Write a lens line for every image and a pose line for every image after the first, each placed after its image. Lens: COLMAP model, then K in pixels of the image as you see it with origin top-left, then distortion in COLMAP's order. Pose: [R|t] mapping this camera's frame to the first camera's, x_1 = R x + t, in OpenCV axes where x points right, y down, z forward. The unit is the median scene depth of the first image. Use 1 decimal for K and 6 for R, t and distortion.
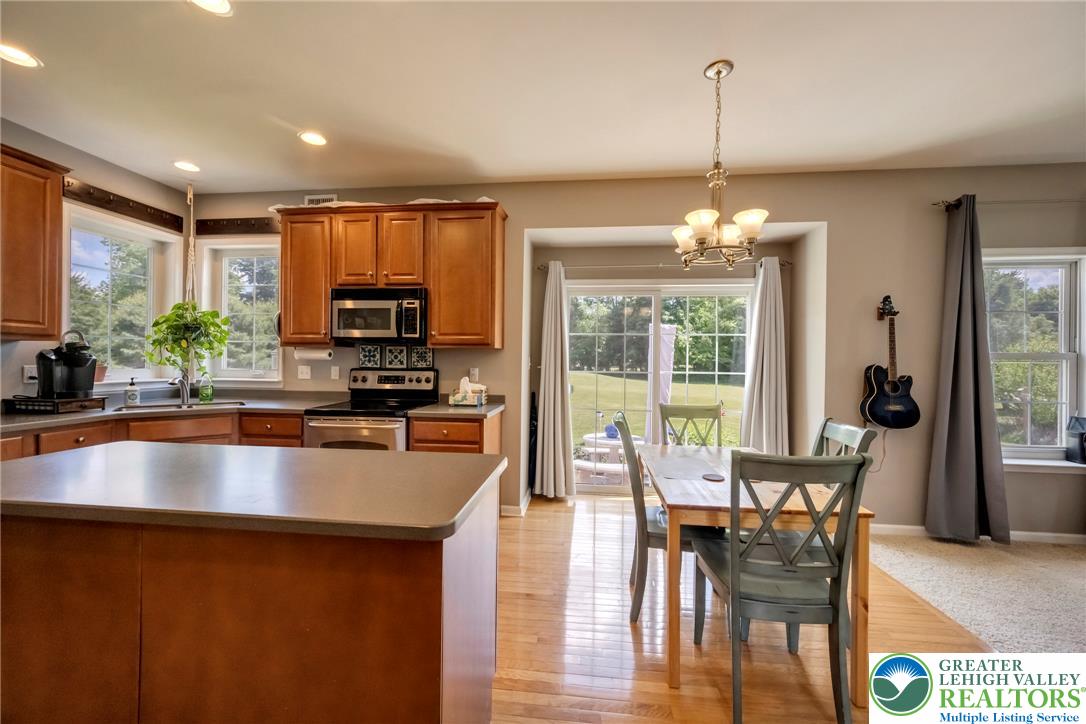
lens RADIAL K [[423.7, 0, 541.5], [0, 423.7, 358.8], [0, 0, 1]] dist [-0.002394, -0.000277]
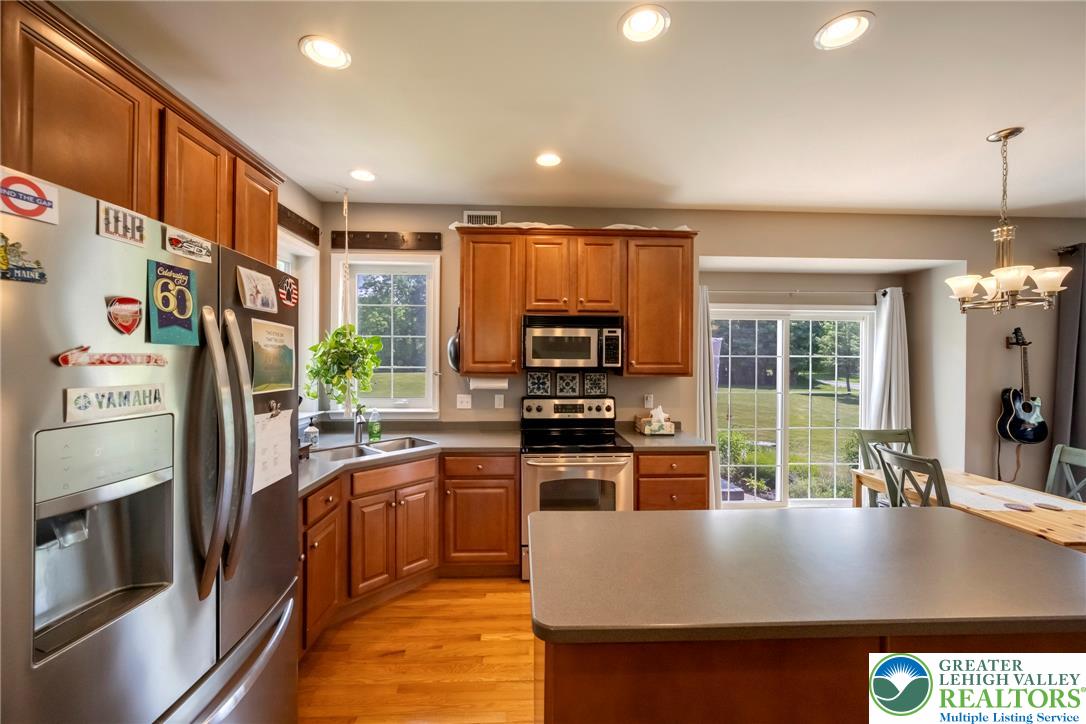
lens RADIAL K [[423.7, 0, 540.9], [0, 423.7, 362.0], [0, 0, 1]] dist [-0.002394, -0.000277]
pose [[0.987994, -0.006794, 0.154345, -0.600255], [0.005298, 0.999935, 0.010101, -0.070808], [-0.154403, -0.009162, 0.987965, 0.064594]]
